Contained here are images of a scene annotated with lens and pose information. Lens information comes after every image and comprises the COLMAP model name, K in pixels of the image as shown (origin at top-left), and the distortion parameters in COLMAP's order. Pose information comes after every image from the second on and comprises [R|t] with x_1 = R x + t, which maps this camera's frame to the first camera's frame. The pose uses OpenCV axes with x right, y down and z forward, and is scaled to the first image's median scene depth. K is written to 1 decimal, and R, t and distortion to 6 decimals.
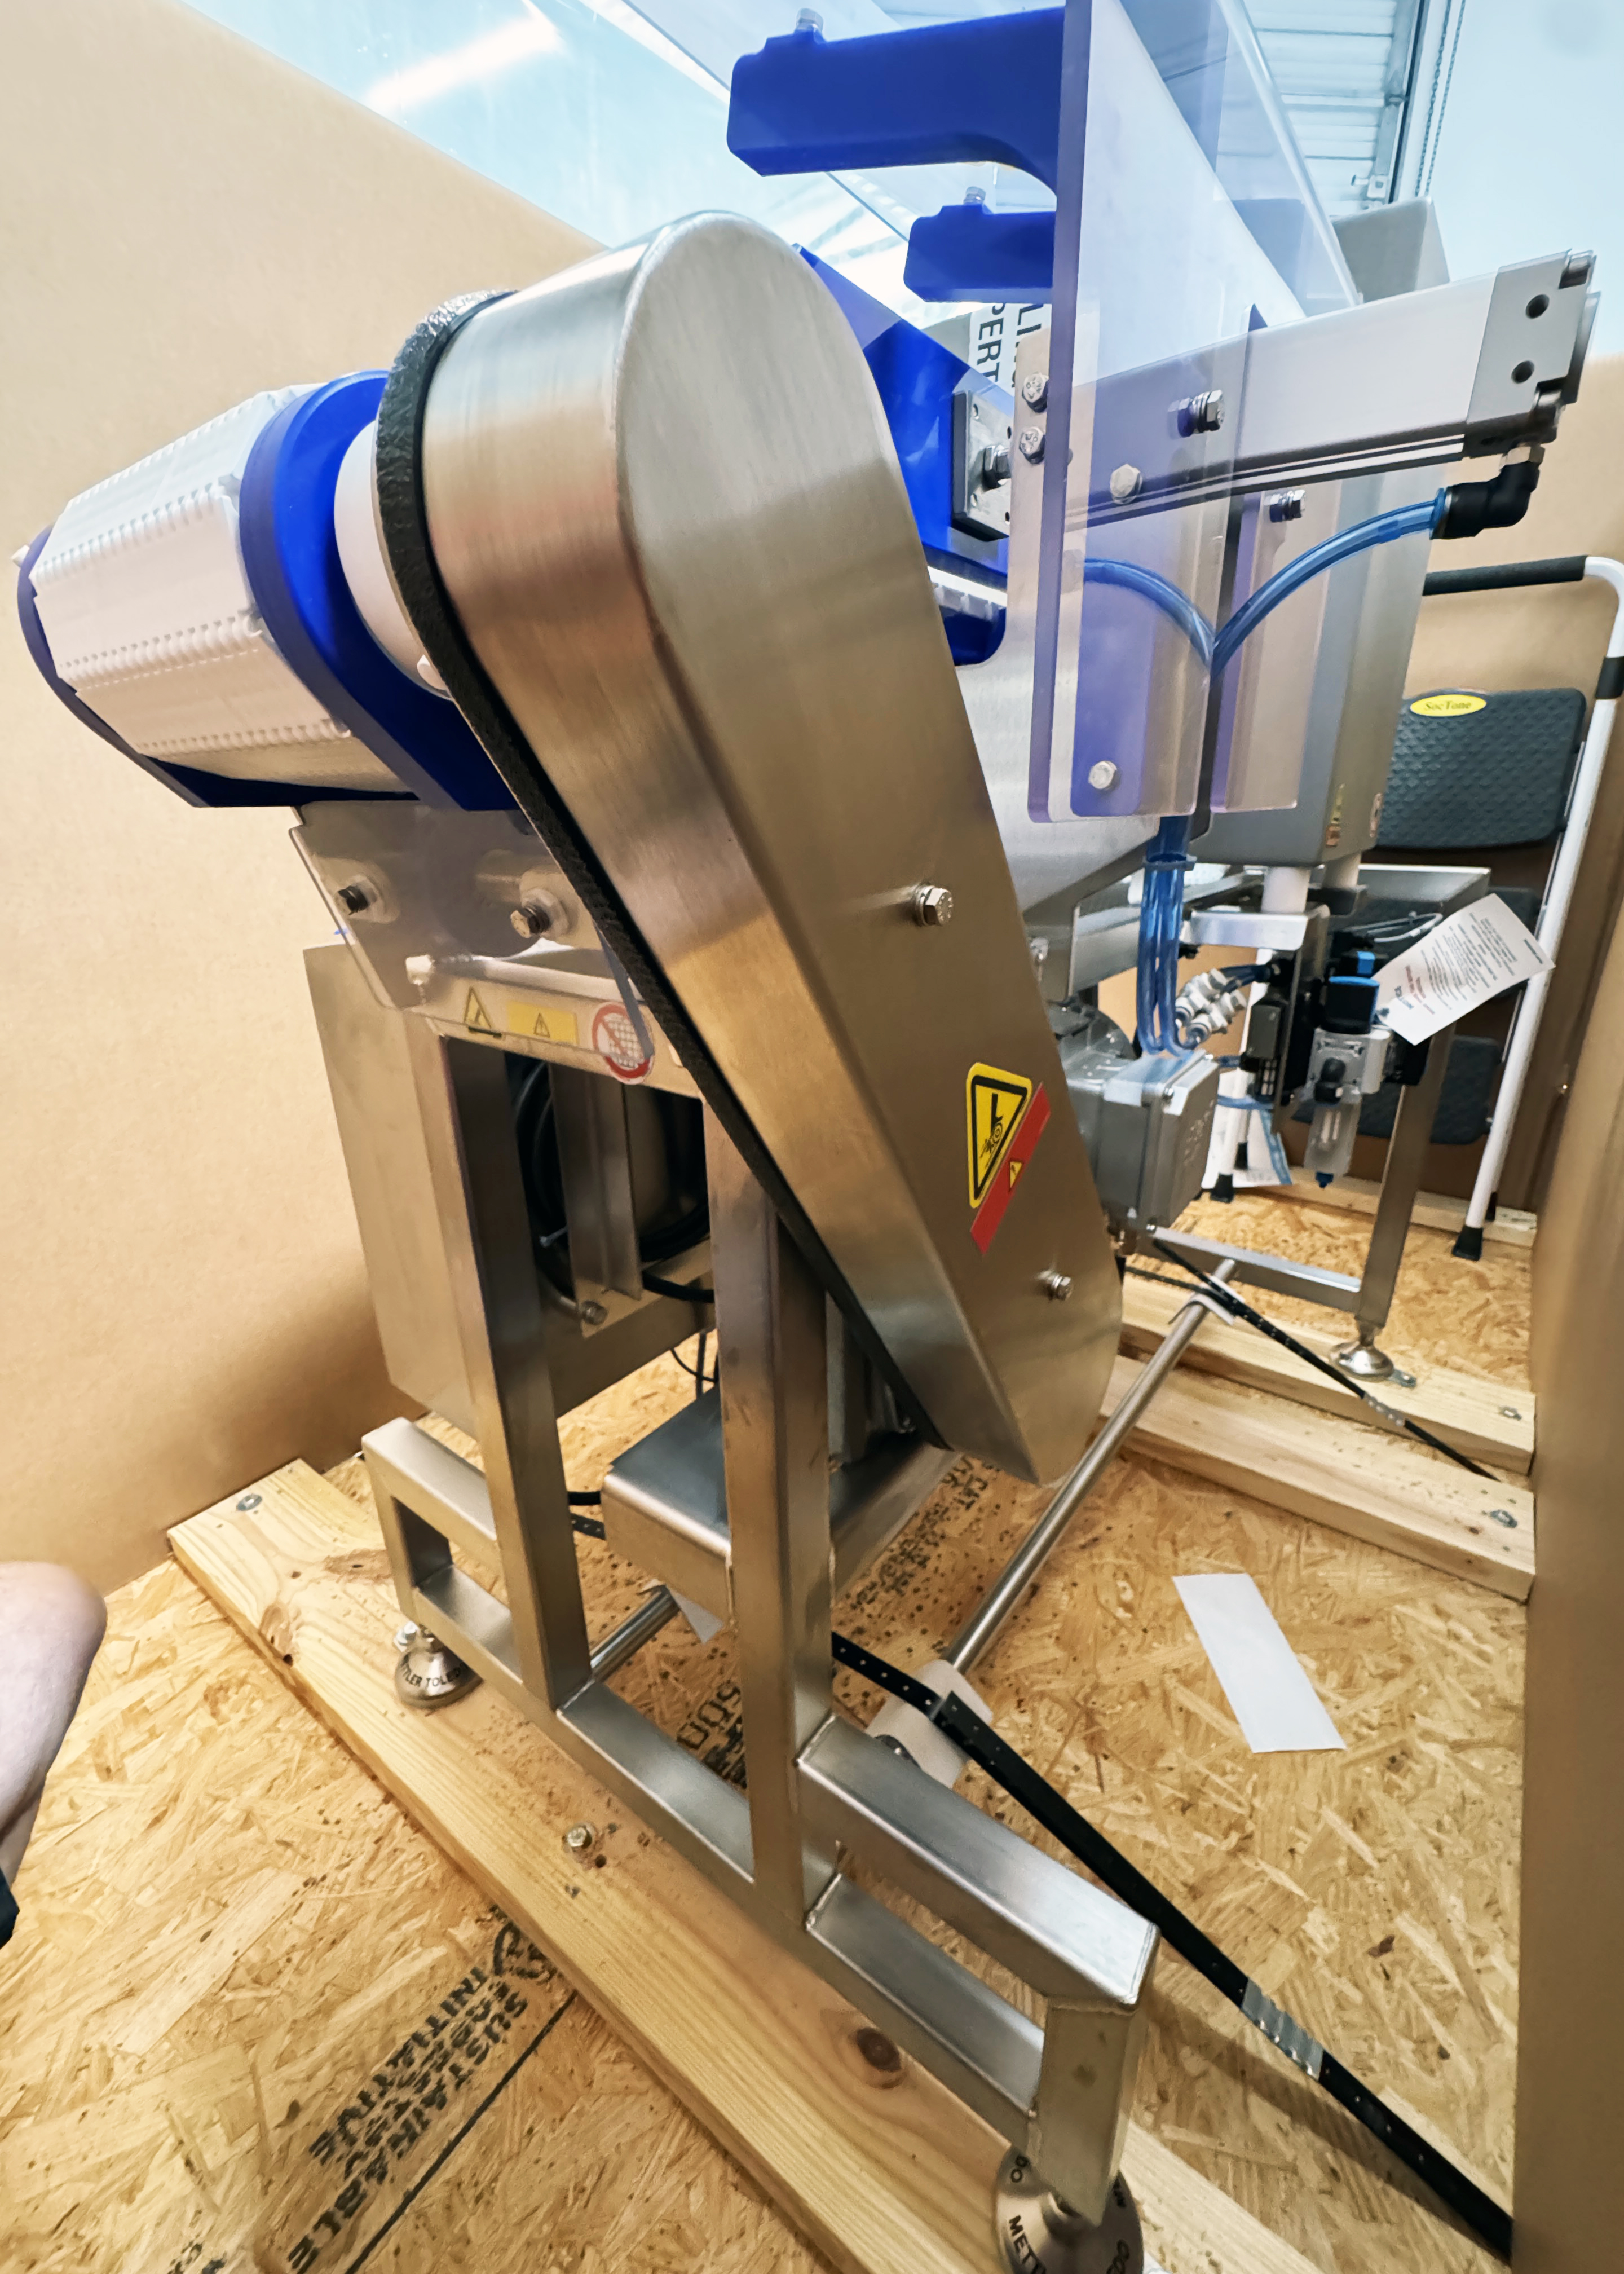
lens RADIAL K [[944.8, 0, 812.0], [0, 944.8, 1137.0], [0, 0, 1]] dist [-0.002241, -0.000232]
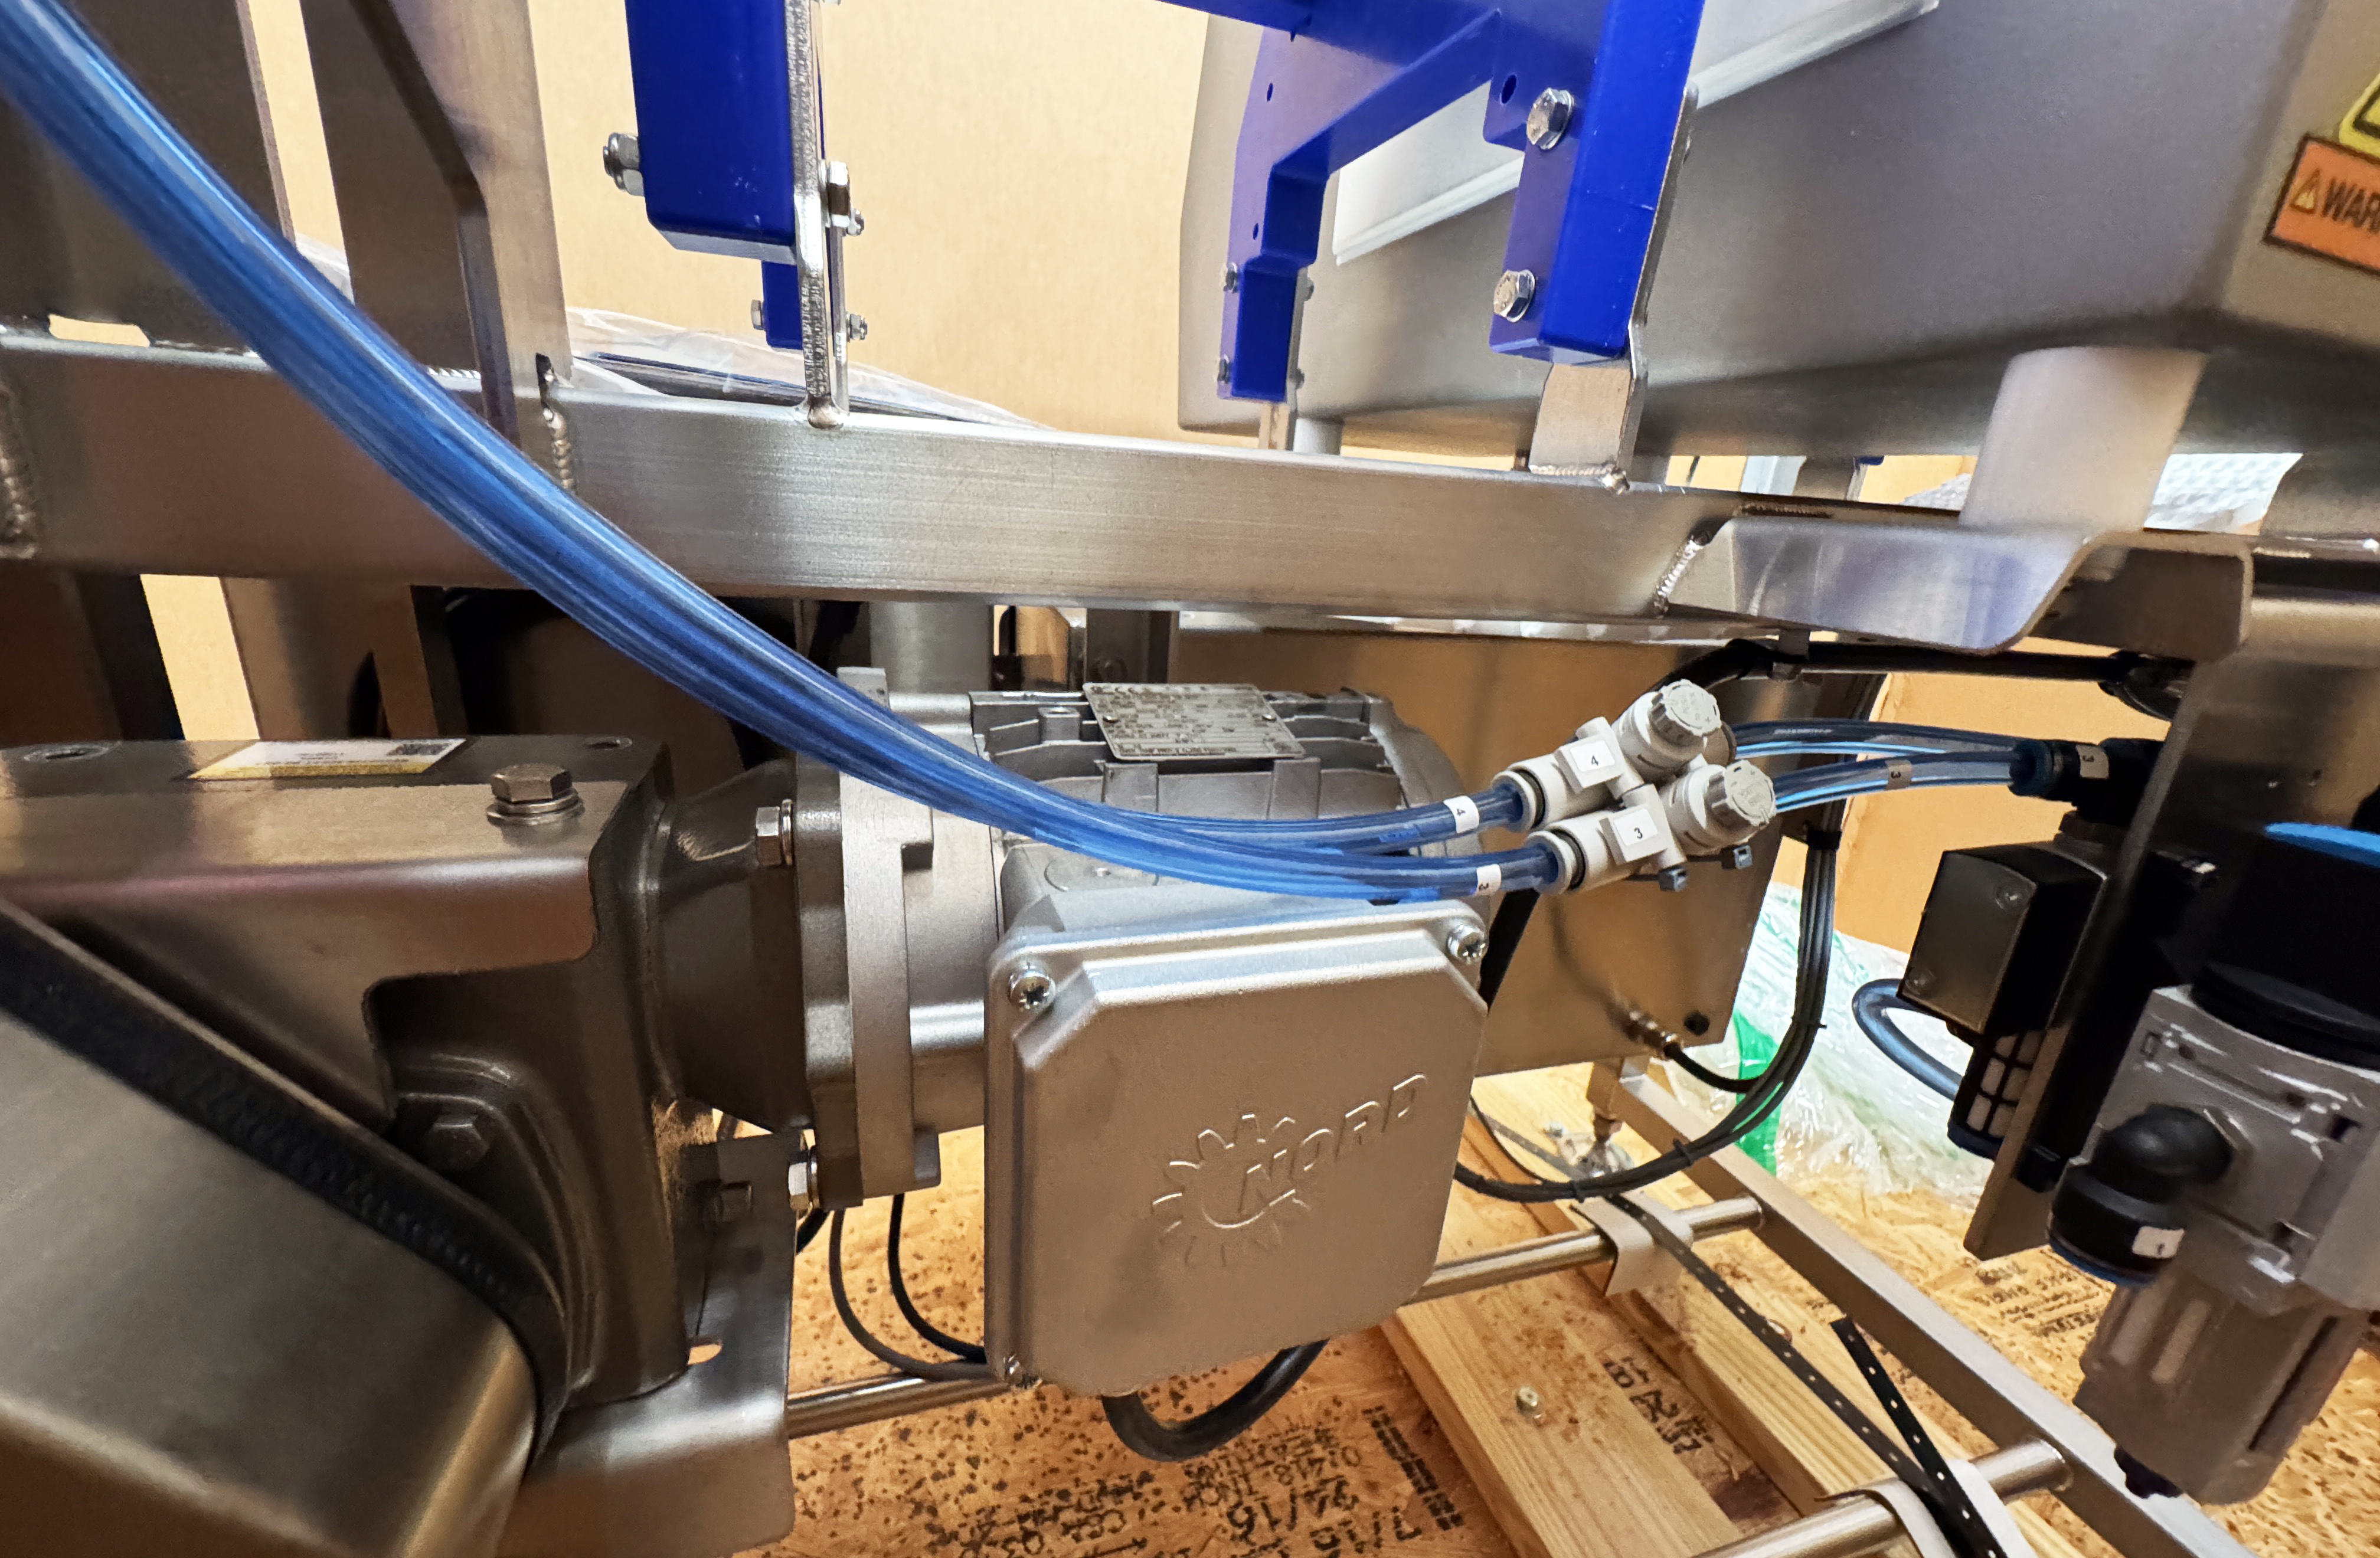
lens RADIAL K [[949.7, 0, 1186.9], [0, 949.7, 813.5], [0, 0, 1]] dist [0.000078, 0.000007]
pose [[0.809766, 0.256595, -0.527673, 0.513801], [-0.278394, 0.959657, 0.039435, -0.111203], [0.516504, 0.114968, 0.848532, 0.713523]]
